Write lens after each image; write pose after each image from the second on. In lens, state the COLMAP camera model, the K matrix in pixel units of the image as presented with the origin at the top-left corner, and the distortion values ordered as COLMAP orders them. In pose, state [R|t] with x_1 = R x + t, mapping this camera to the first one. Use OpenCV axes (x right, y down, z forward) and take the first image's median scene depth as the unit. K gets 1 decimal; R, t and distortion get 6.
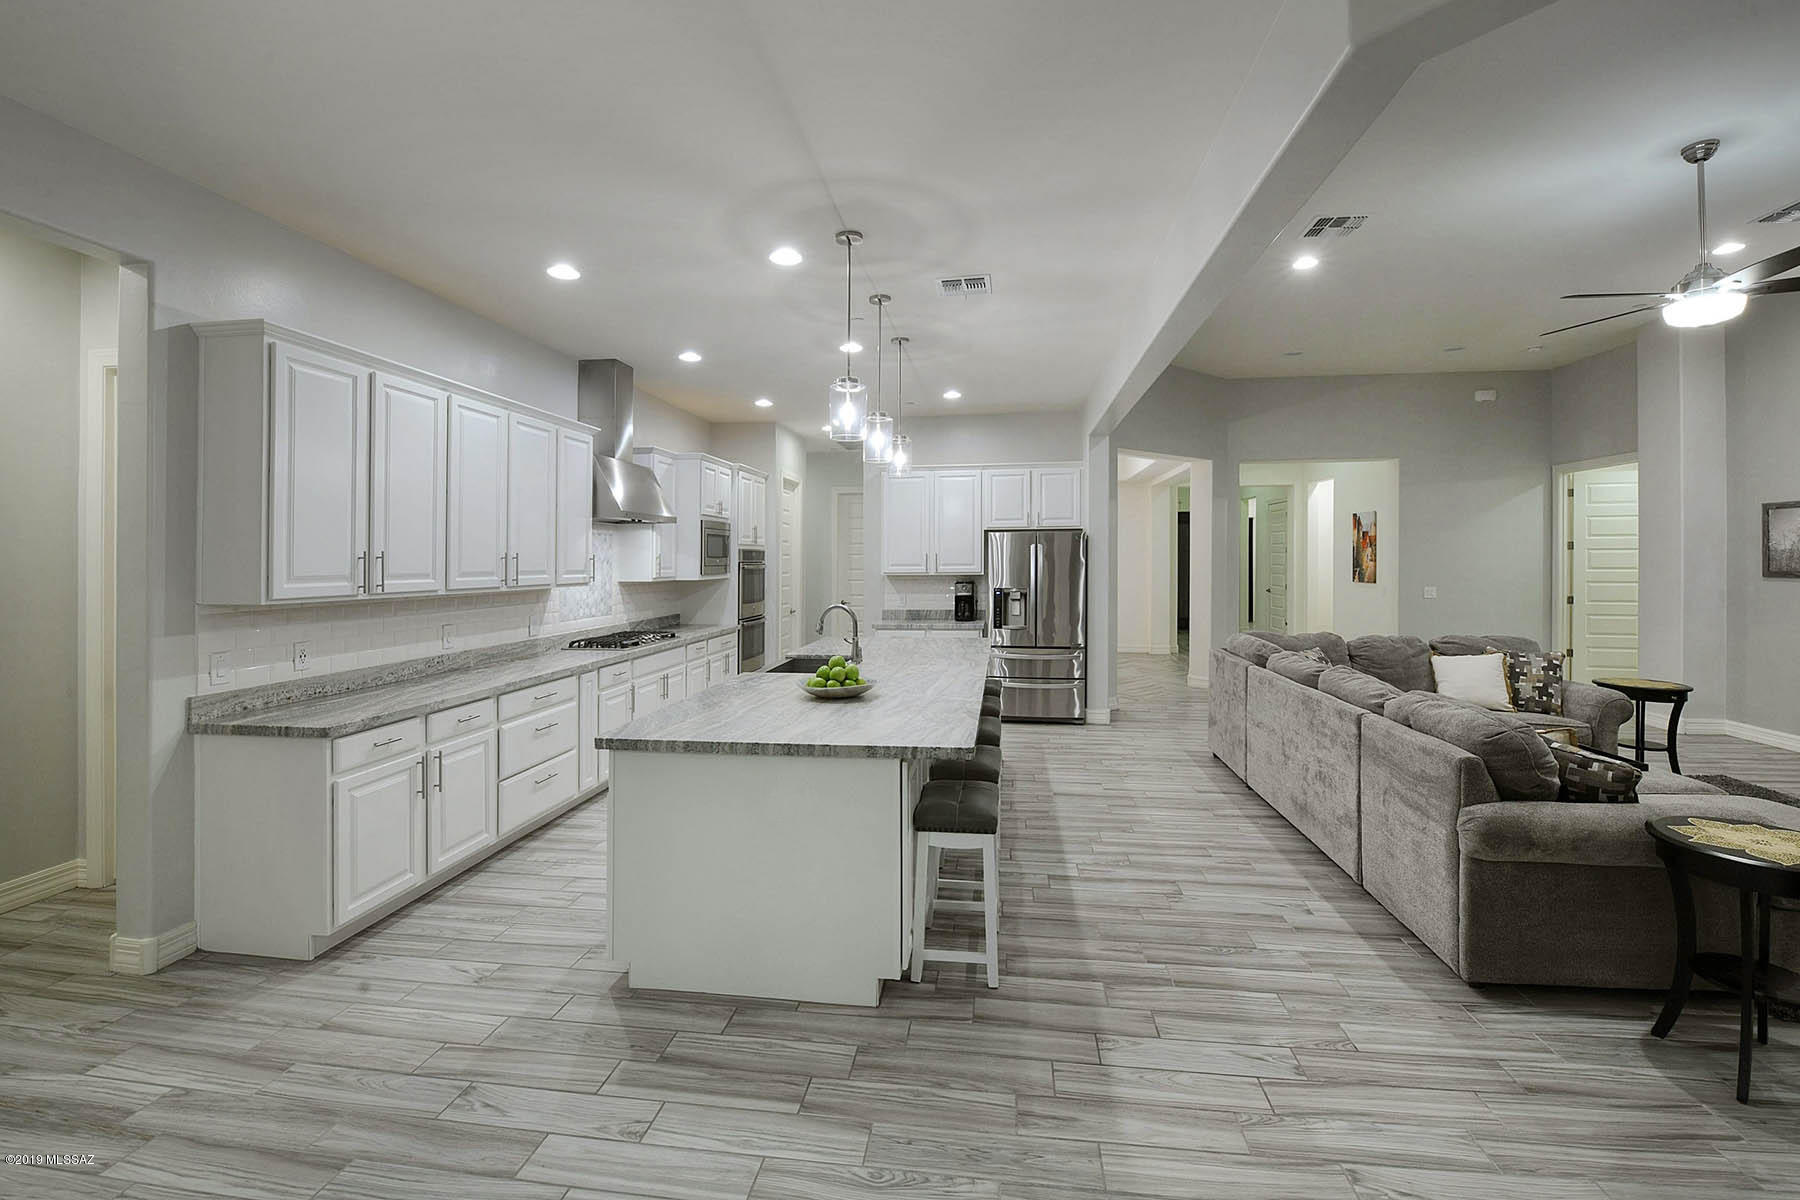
lens RADIAL K [[755.6, 0, 857.1], [0, 755.6, 557.1], [0, 0, 1]] dist [-0.011627, -0.000457]
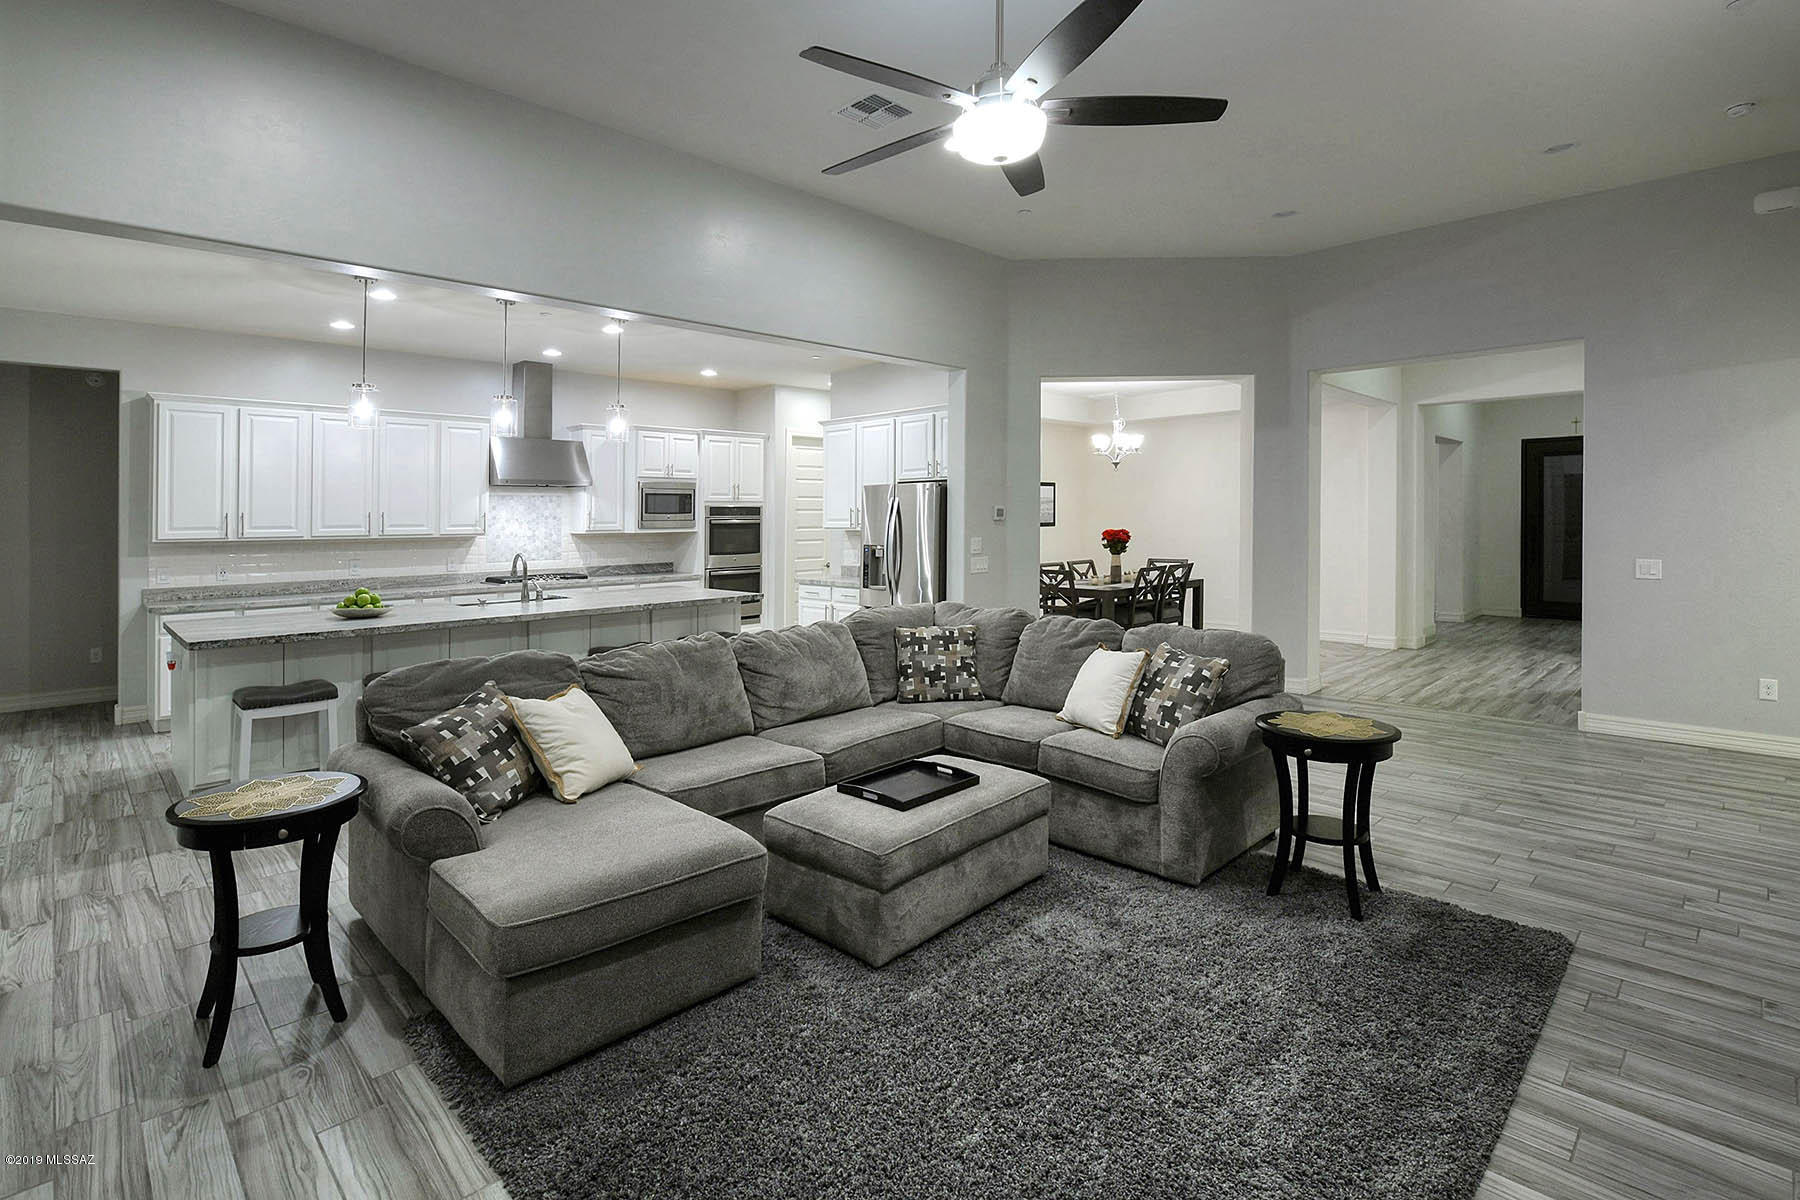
lens RADIAL K [[815.1, 0, 847.9], [0, 815.1, 500.8], [0, 0, 1]] dist [-0.012397, -0.000146]
pose [[0.797470, -0.013882, -0.603199, 1.046570], [0.008166, 0.999892, -0.012216, -0.001322], [0.603303, 0.004816, 0.797497, 0.240003]]
